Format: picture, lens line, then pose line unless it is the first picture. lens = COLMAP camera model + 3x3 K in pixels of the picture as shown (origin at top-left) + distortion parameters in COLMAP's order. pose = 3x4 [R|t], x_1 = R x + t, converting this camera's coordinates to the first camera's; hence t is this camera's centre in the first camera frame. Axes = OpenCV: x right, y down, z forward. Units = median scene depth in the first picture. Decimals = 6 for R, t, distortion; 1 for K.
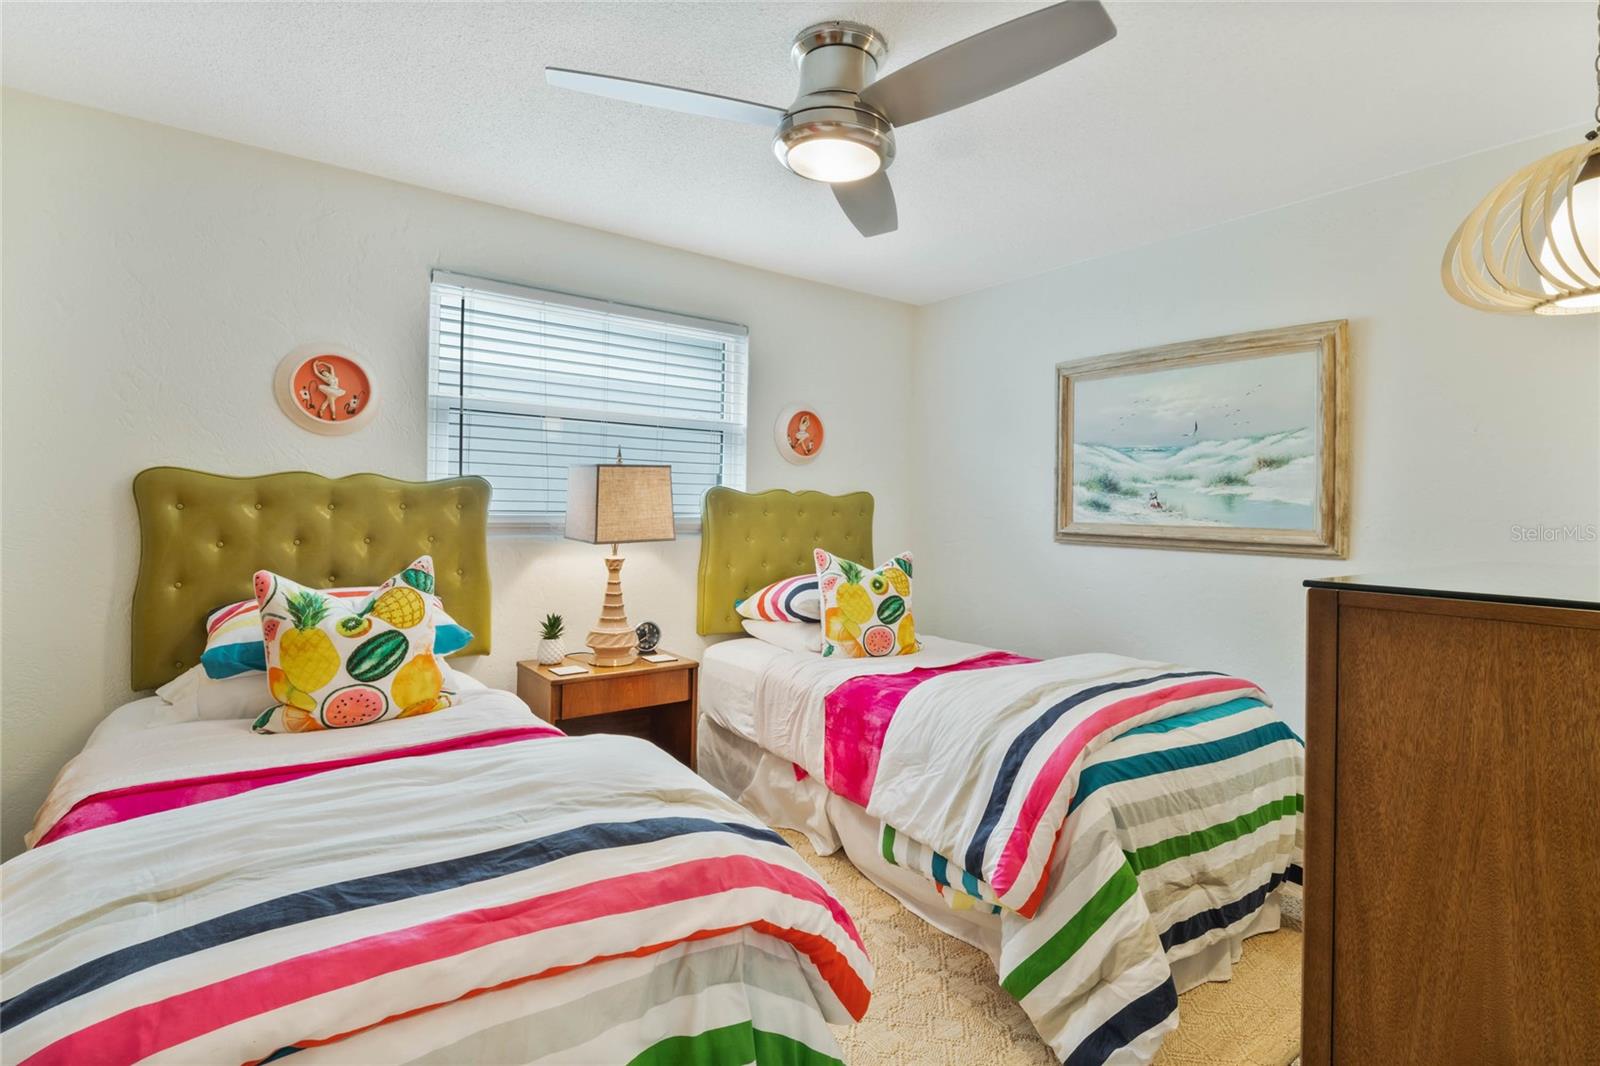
lens RADIAL K [[681.6, 0, 792.6], [0, 681.6, 537.0], [0, 0, 1]] dist [0.002105, 0.000380]
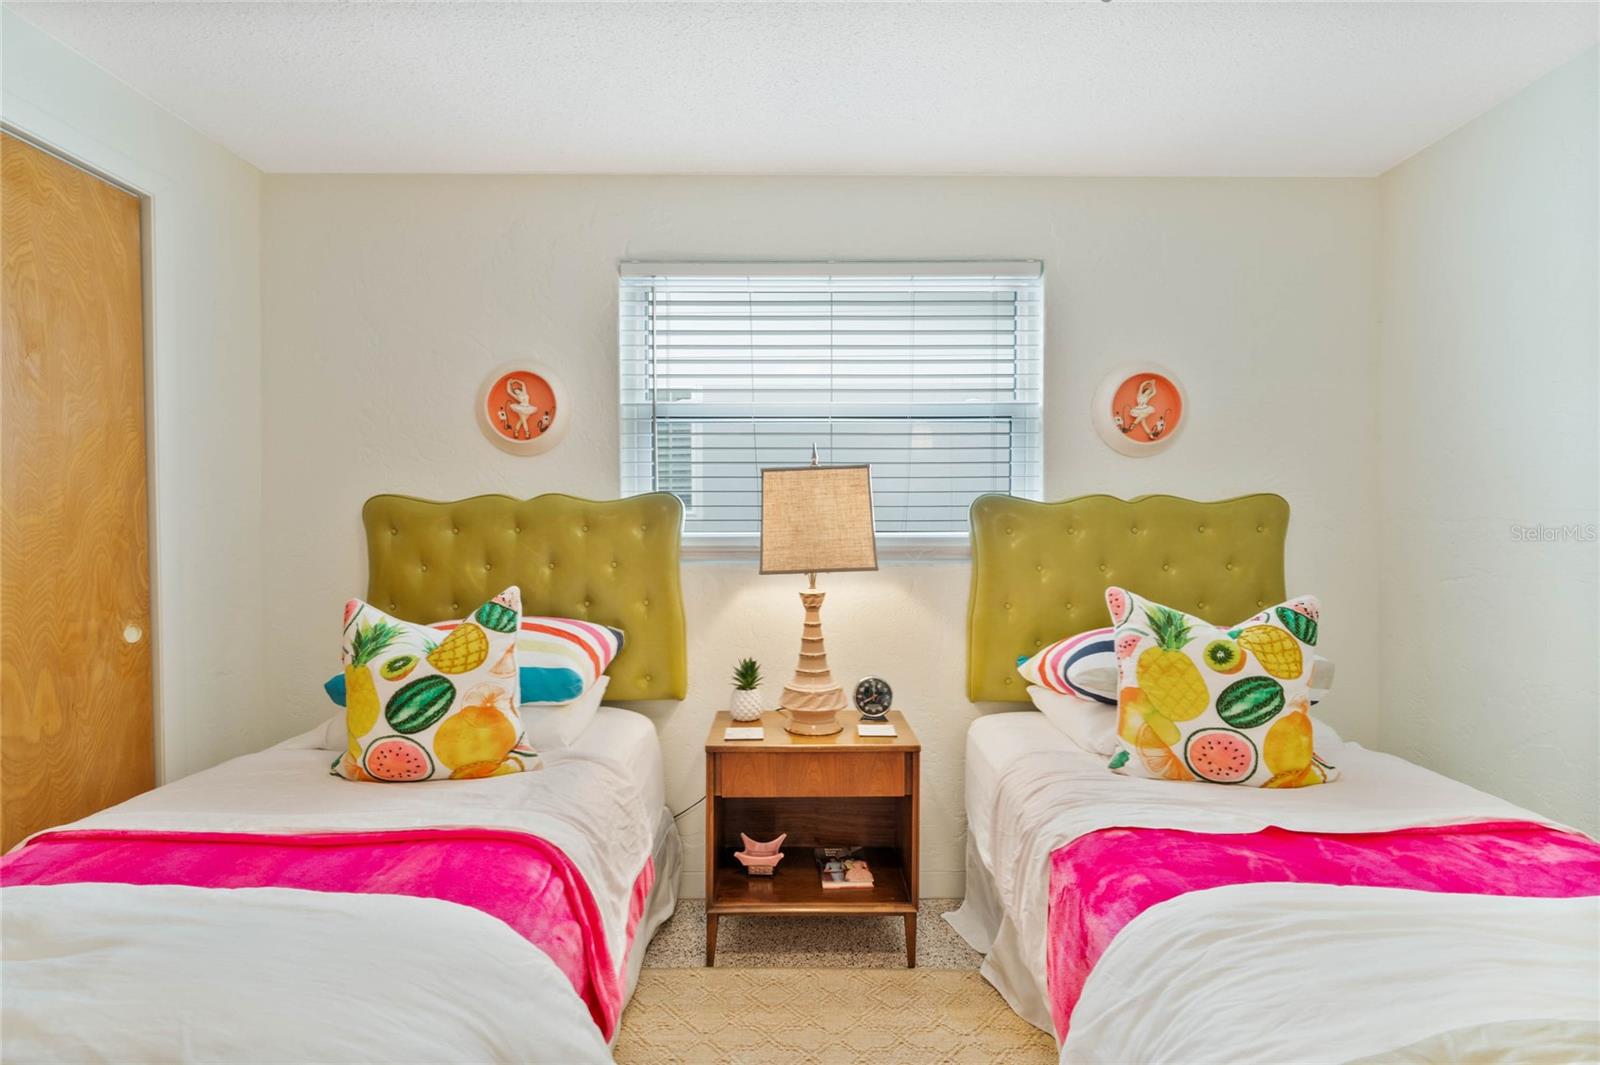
lens RADIAL K [[715.1, 0, 800.0], [0, 715.1, 559.5], [0, 0, 1]] dist [0.000255, -0.000032]
pose [[0.824812, 0.007206, -0.565361, 0.178046], [-0.007326, 0.999971, 0.002057, -0.006973], [0.565360, 0.002445, 0.824841, 0.332366]]
